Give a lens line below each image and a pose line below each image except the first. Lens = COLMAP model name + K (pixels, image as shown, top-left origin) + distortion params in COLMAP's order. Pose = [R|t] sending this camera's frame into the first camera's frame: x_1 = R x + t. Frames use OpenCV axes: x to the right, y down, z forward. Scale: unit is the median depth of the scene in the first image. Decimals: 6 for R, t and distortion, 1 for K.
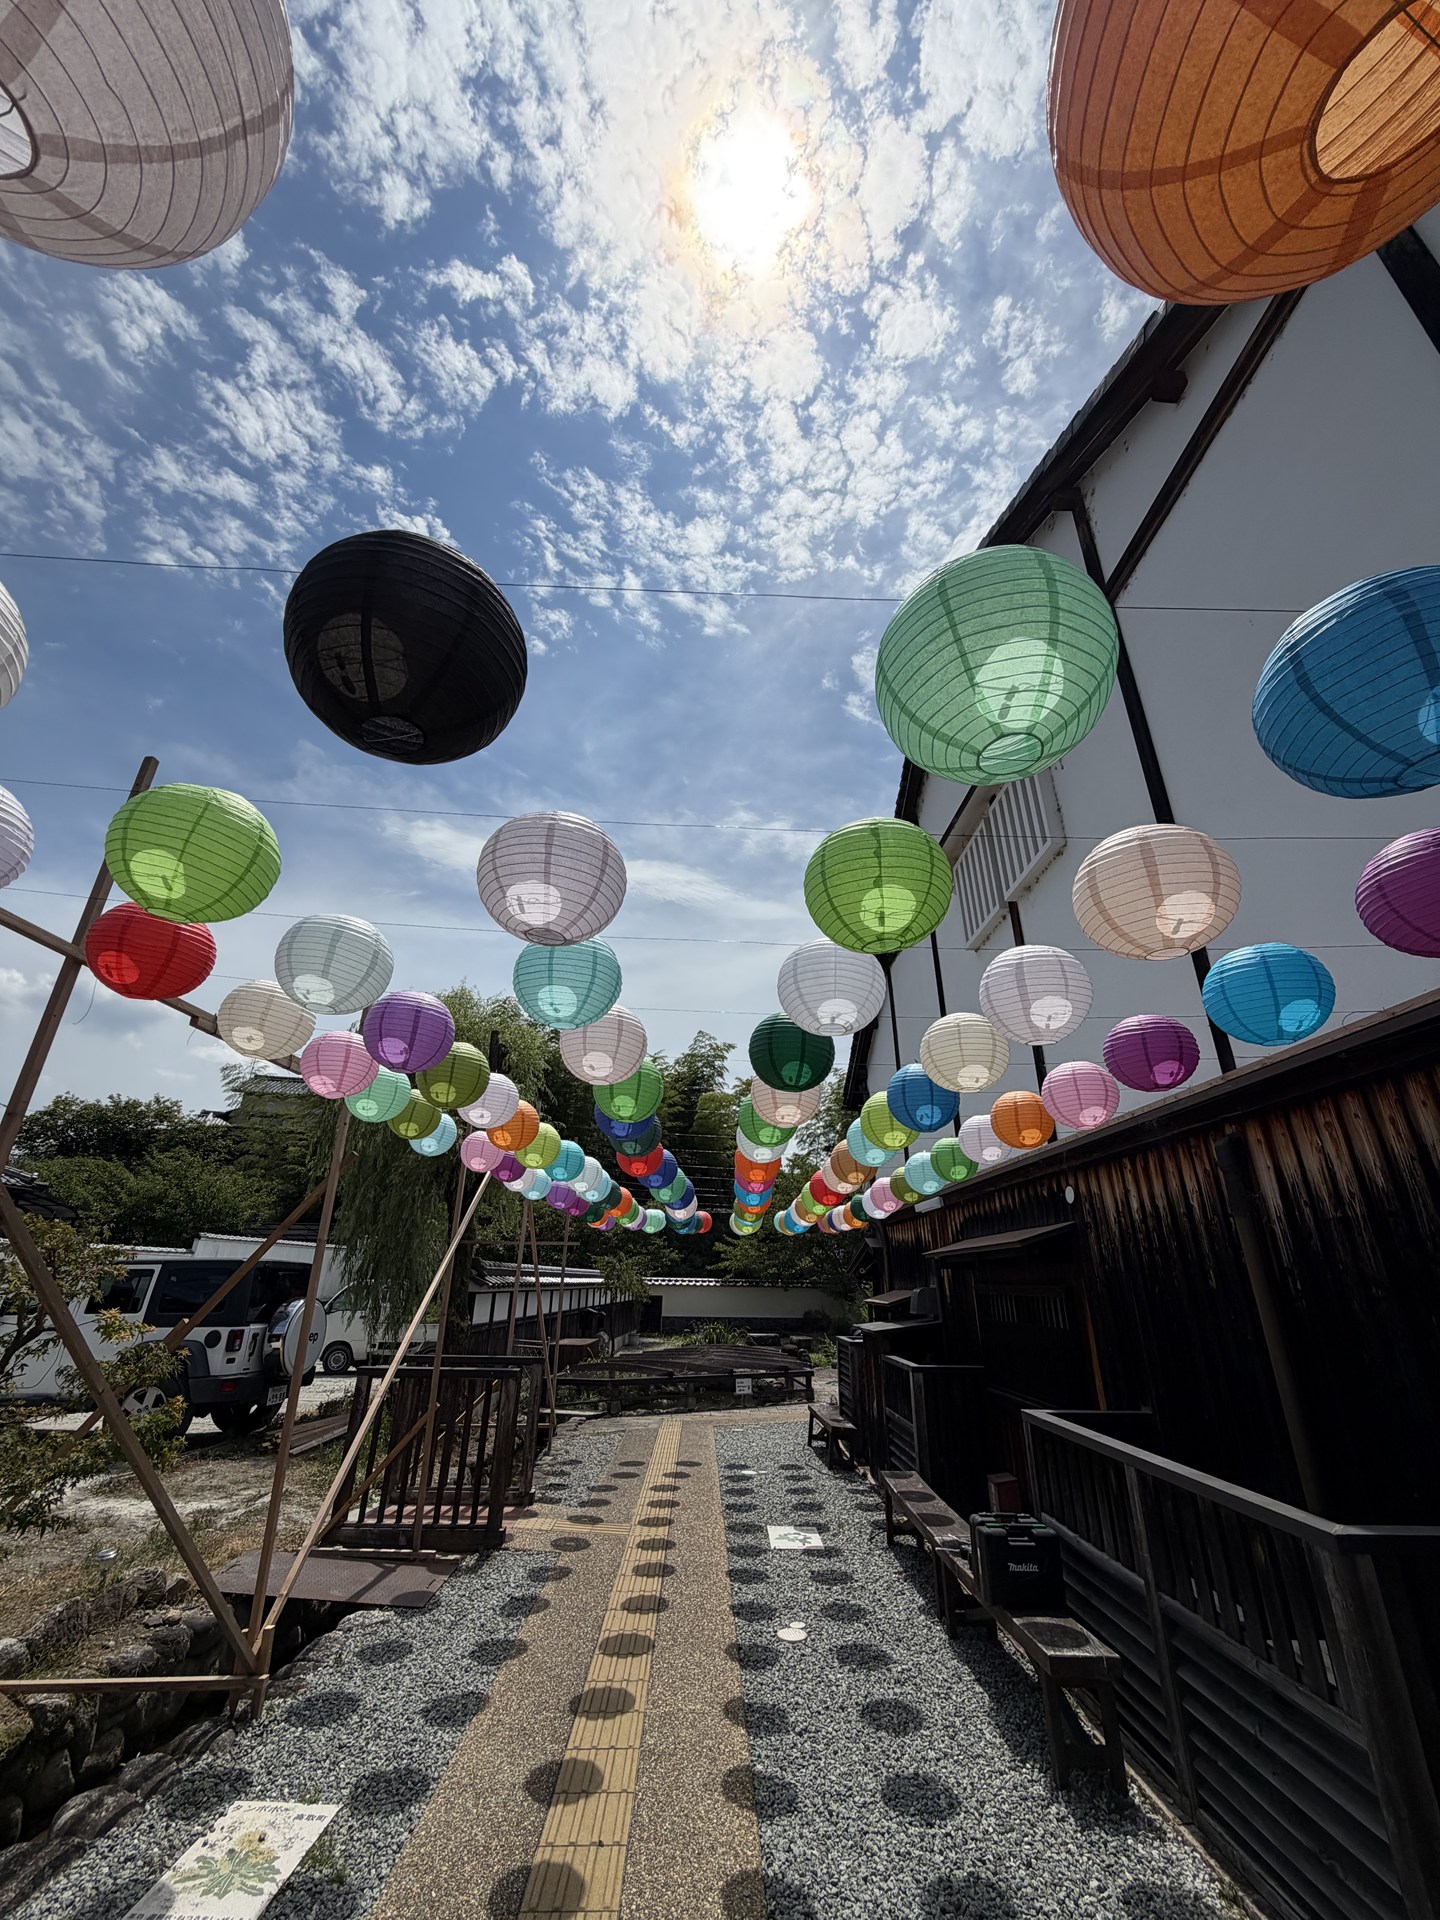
lens RADIAL K [[760.6, 0, 725.5], [0, 760.6, 957.5], [0, 0, 1]] dist [0.008774, -0.000145]
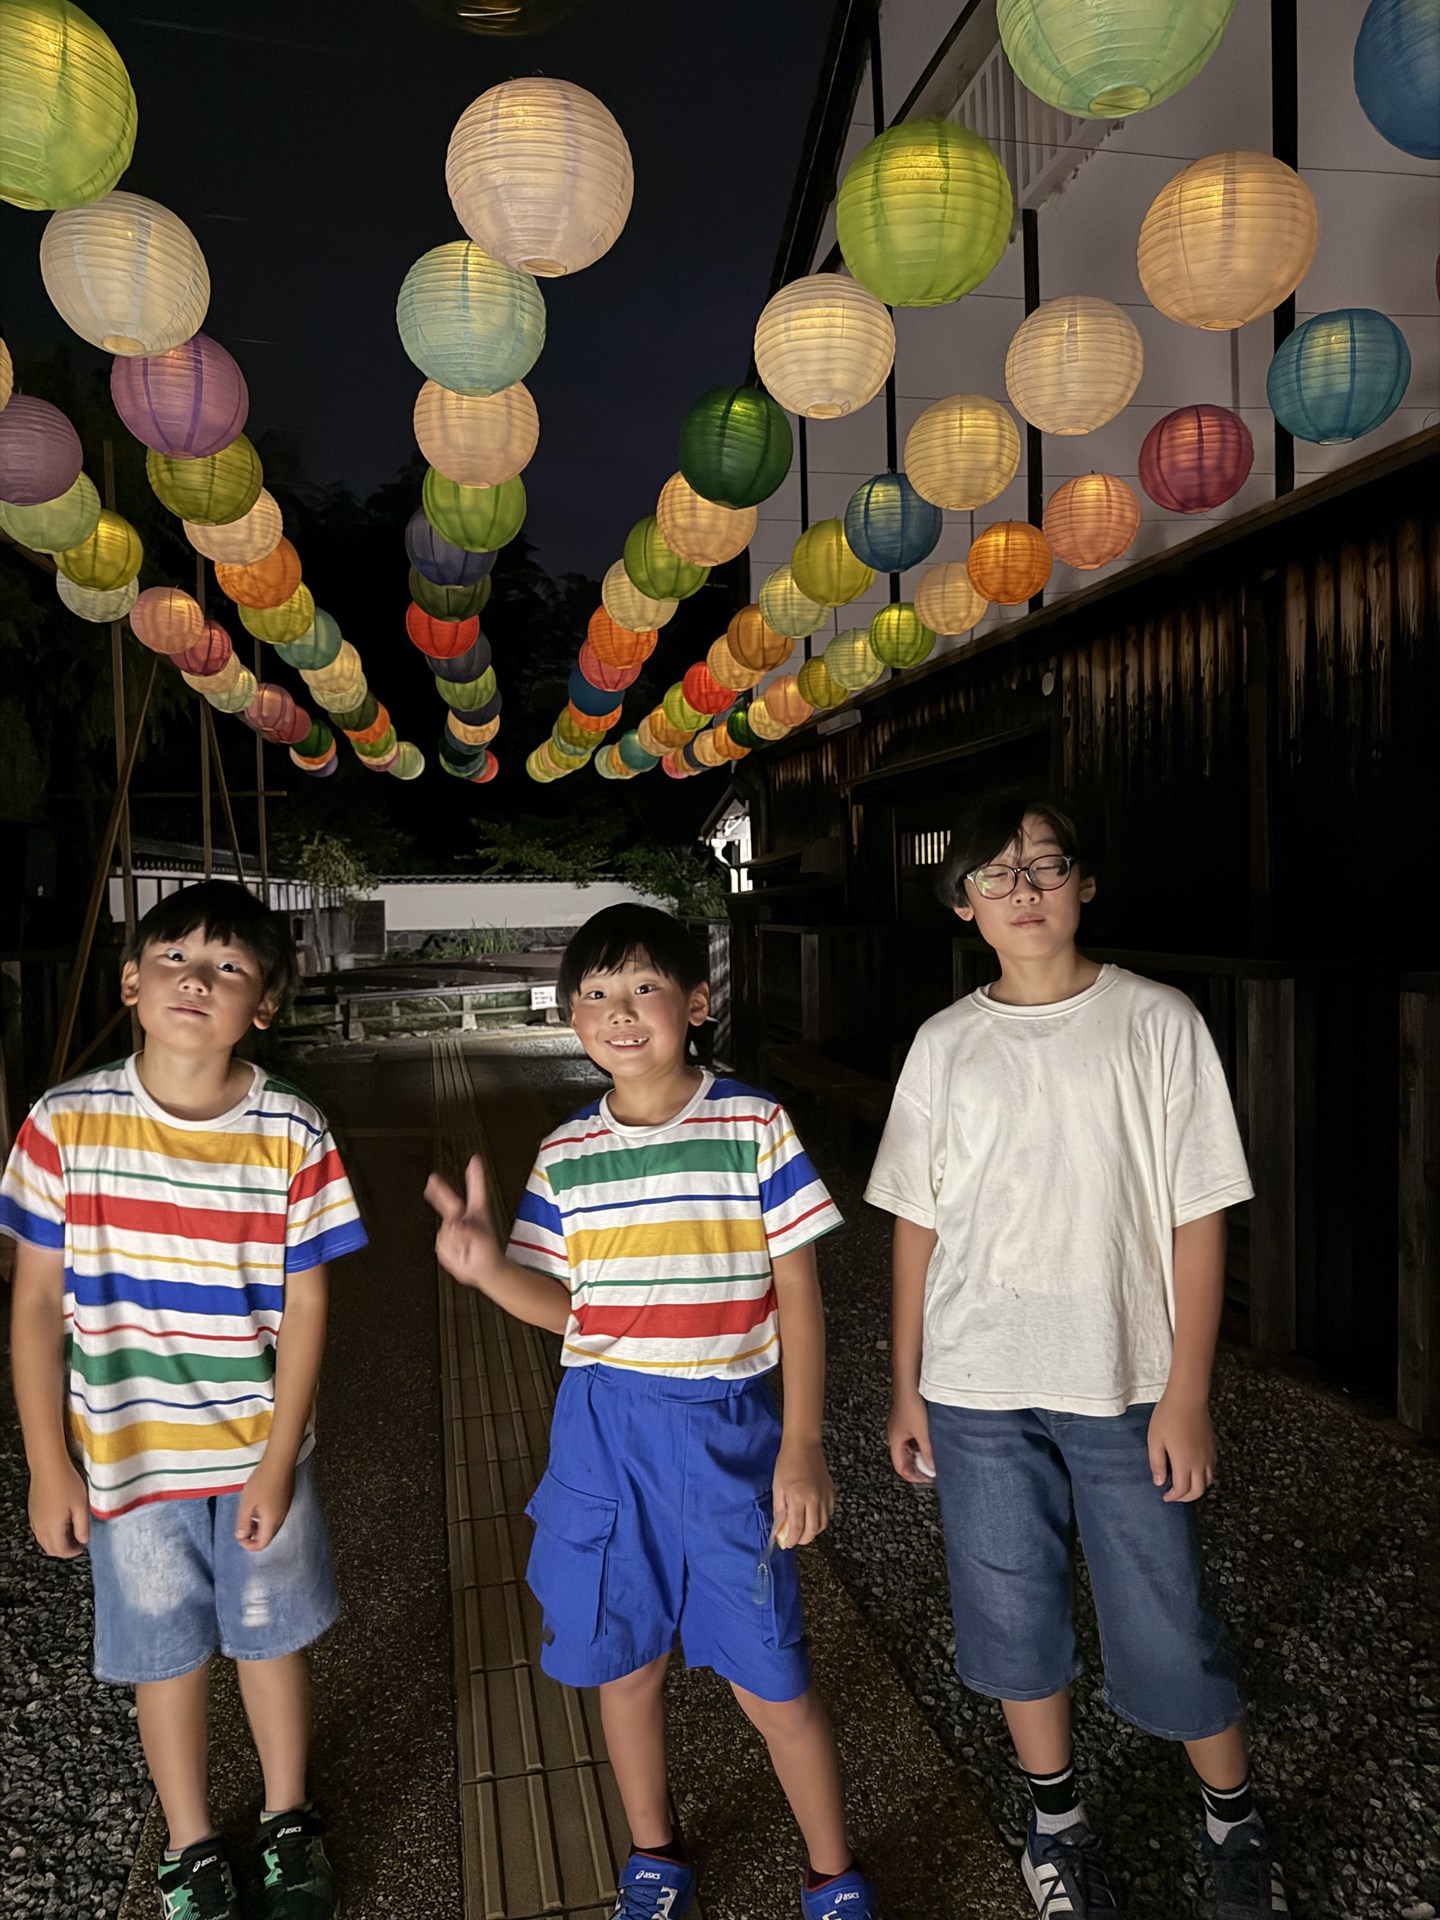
lens RADIAL K [[1322.9, 0, 750.3], [0, 1322.9, 961.2], [0, 0, 1]] dist [0.068922, -0.154898]
pose [[0.977471, -0.046151, 0.205964, -0.118574], [-0.049635, 0.898179, 0.436819, 0.013495], [-0.205152, -0.437200, 0.875653, -0.197529]]
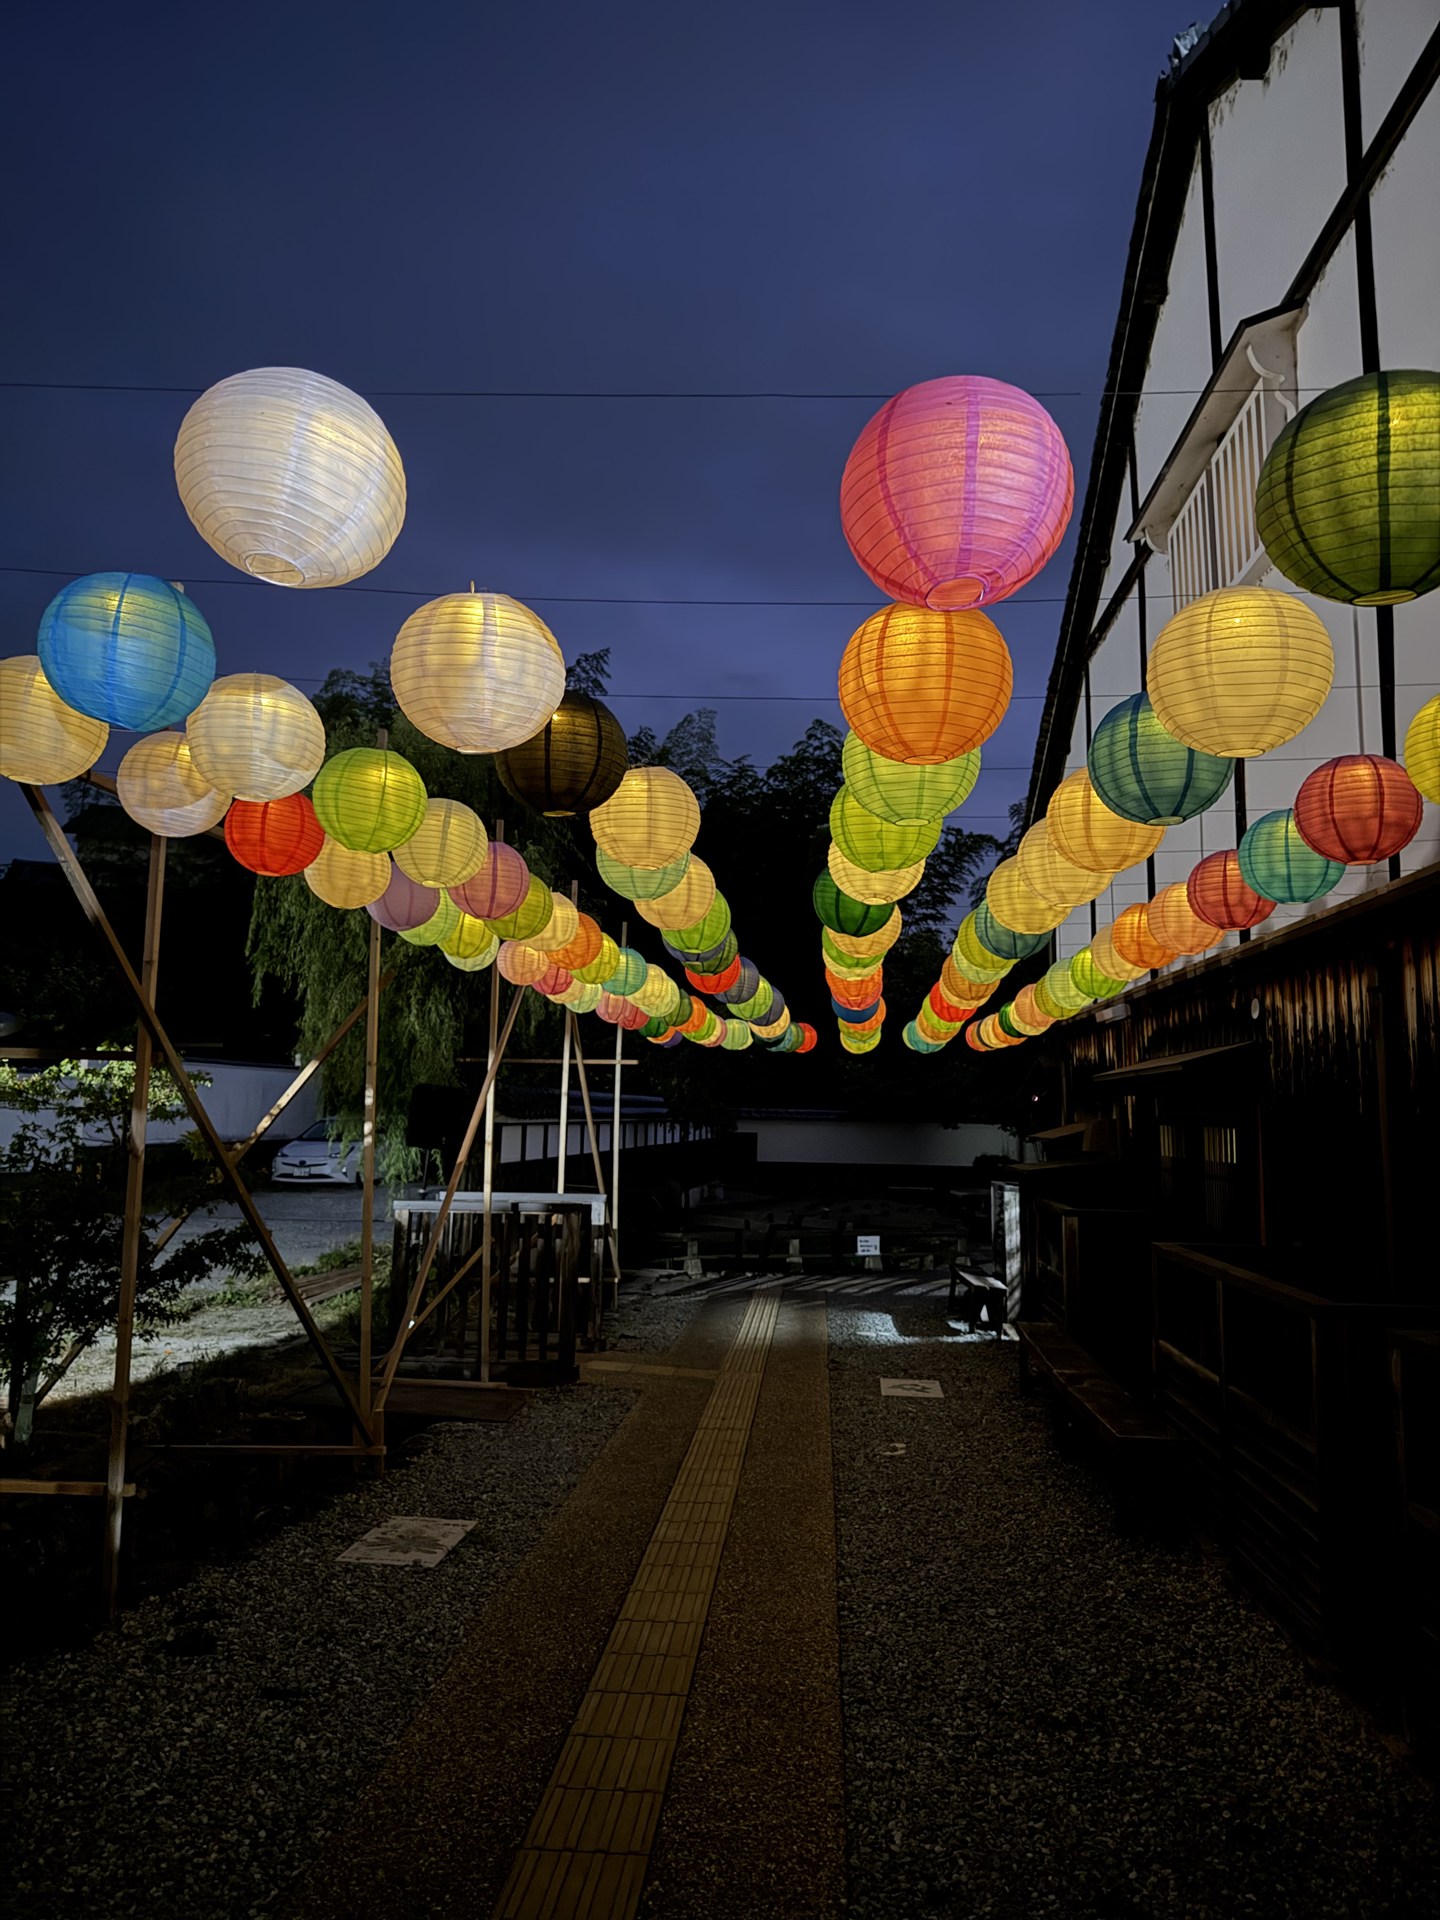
lens RADIAL K [[1322.9, 0, 750.3], [0, 1322.9, 961.2], [0, 0, 1]] dist [0.068922, -0.154898]
pose [[0.996568, -0.006141, -0.082547, 0.053476], [0.029223, 0.959132, 0.281446, -0.174045], [0.077445, -0.282892, 0.956020, -0.432363]]
